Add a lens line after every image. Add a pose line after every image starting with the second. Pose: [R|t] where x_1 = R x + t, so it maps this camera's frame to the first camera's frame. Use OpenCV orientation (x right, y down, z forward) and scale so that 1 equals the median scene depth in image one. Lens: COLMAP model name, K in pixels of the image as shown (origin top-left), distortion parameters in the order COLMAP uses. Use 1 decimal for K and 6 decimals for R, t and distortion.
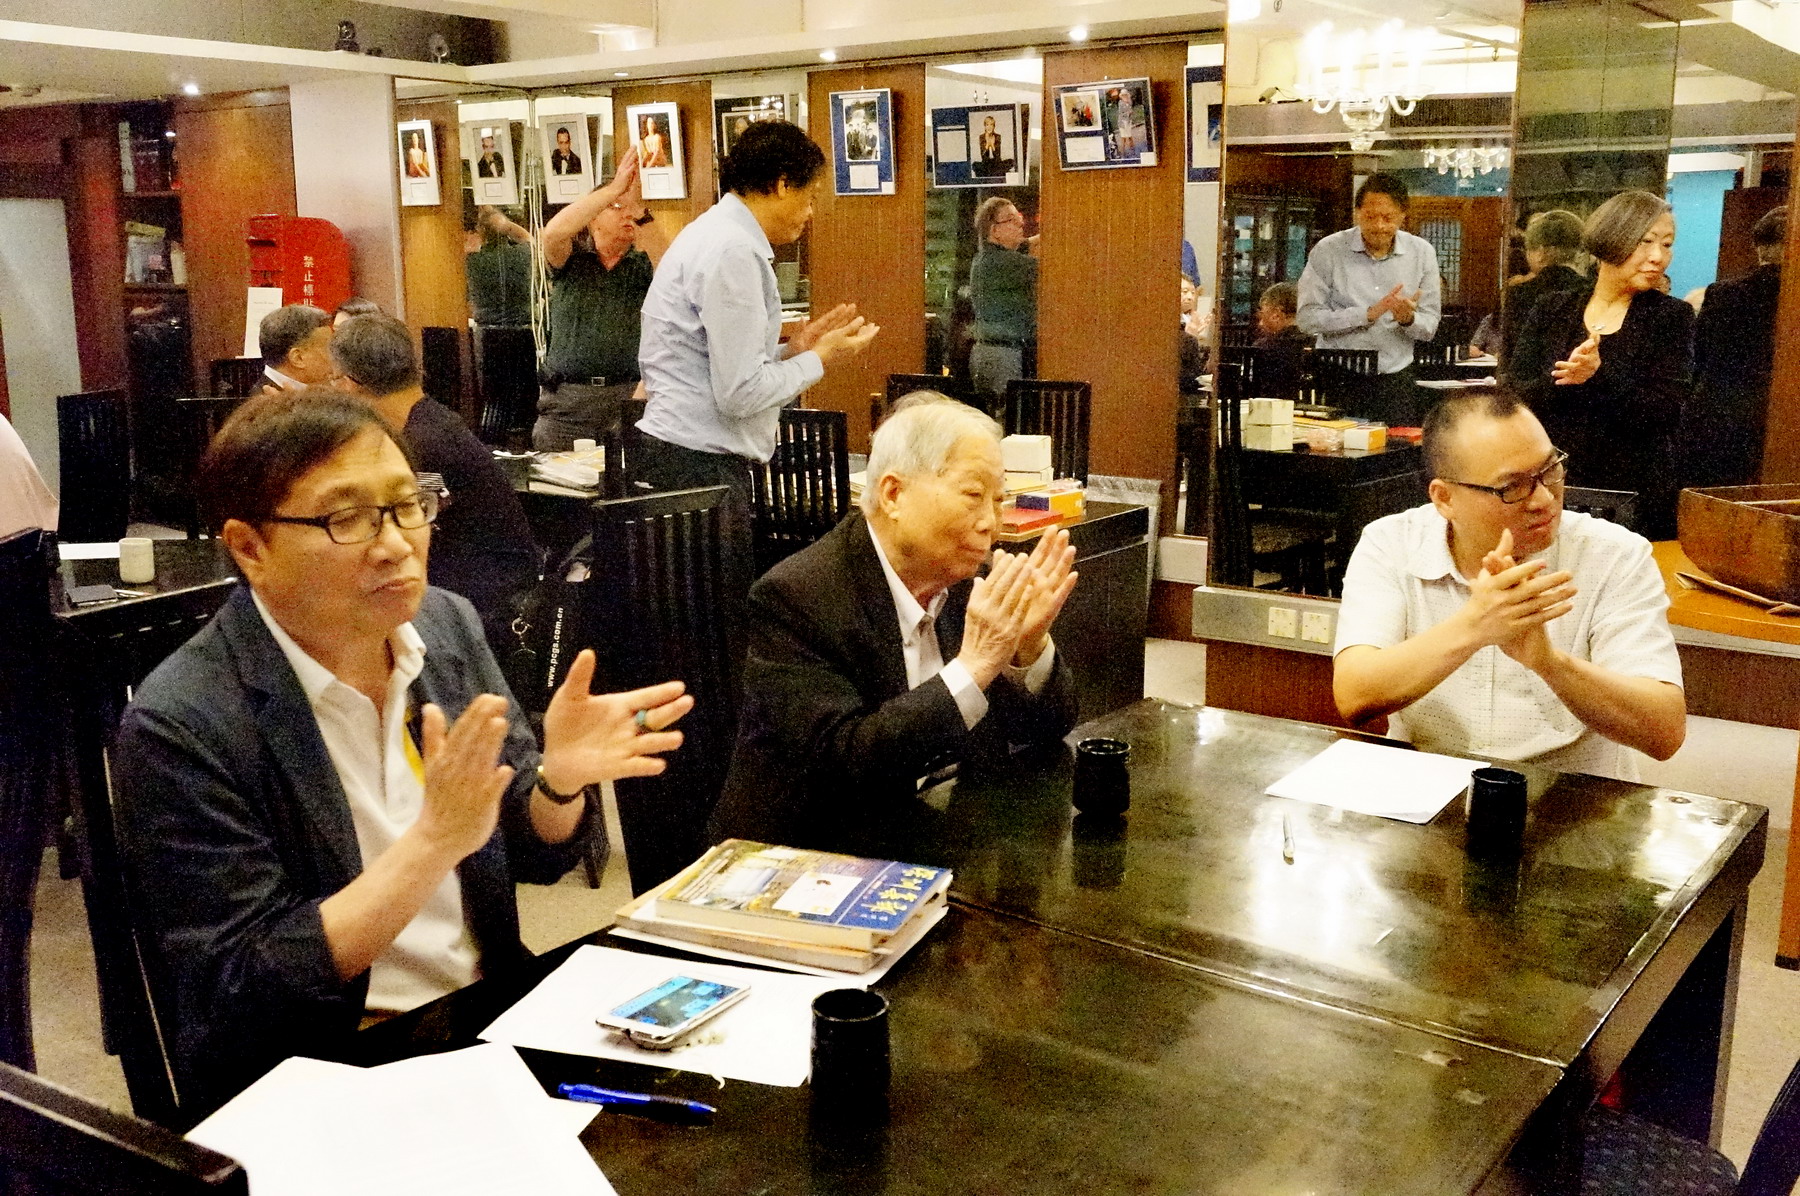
lens RADIAL K [[1738.9, 0, 900.0], [0, 1738.9, 598.0], [0, 0, 1]] dist [-0.083995, 0.145032]
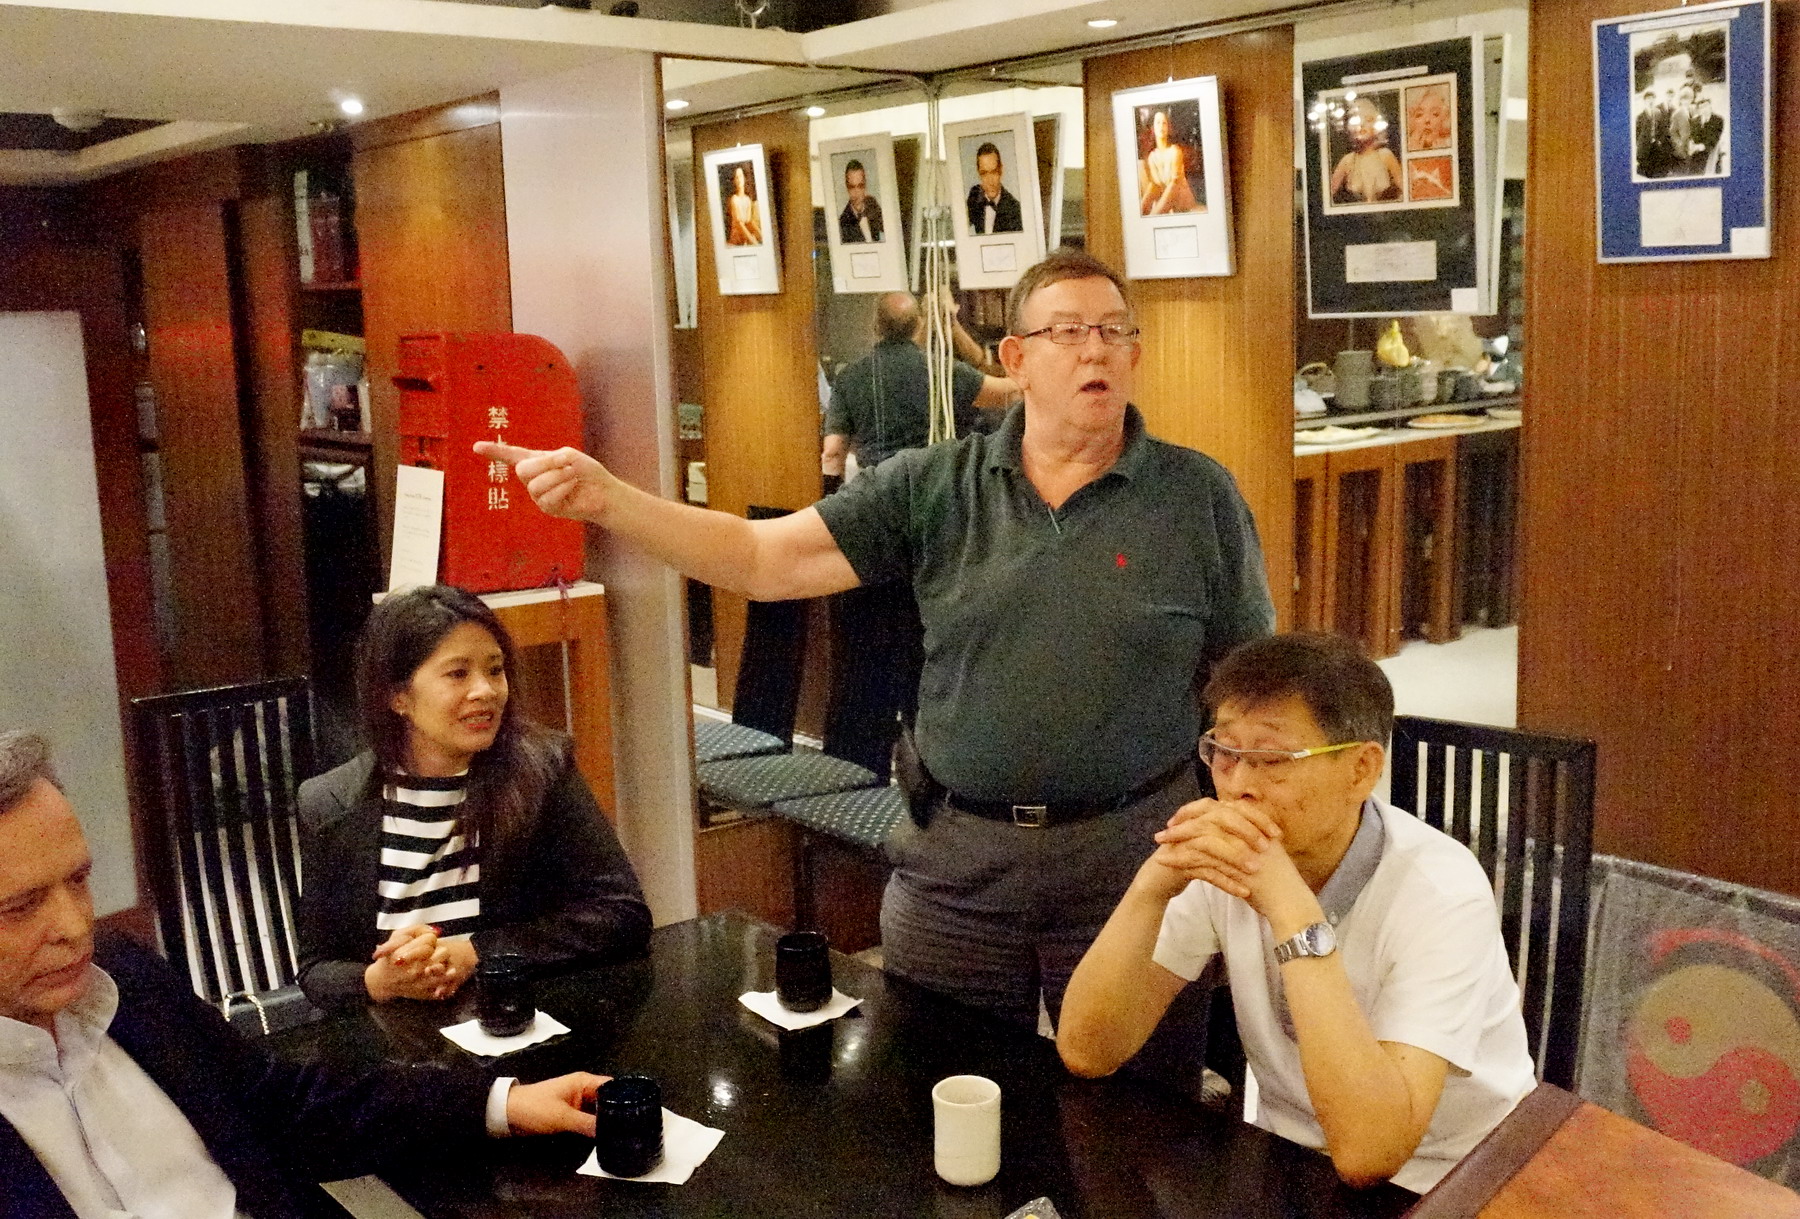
lens RADIAL K [[1784.7, 0, 900.0], [0, 1784.7, 609.5], [0, 0, 1]] dist [0.010313, 0.008698]
pose [[0.966101, 0.014975, -0.257730, -0.079421], [-0.020590, 0.999606, -0.019099, -0.120318], [0.257342, 0.023758, 0.966028, 0.472441]]
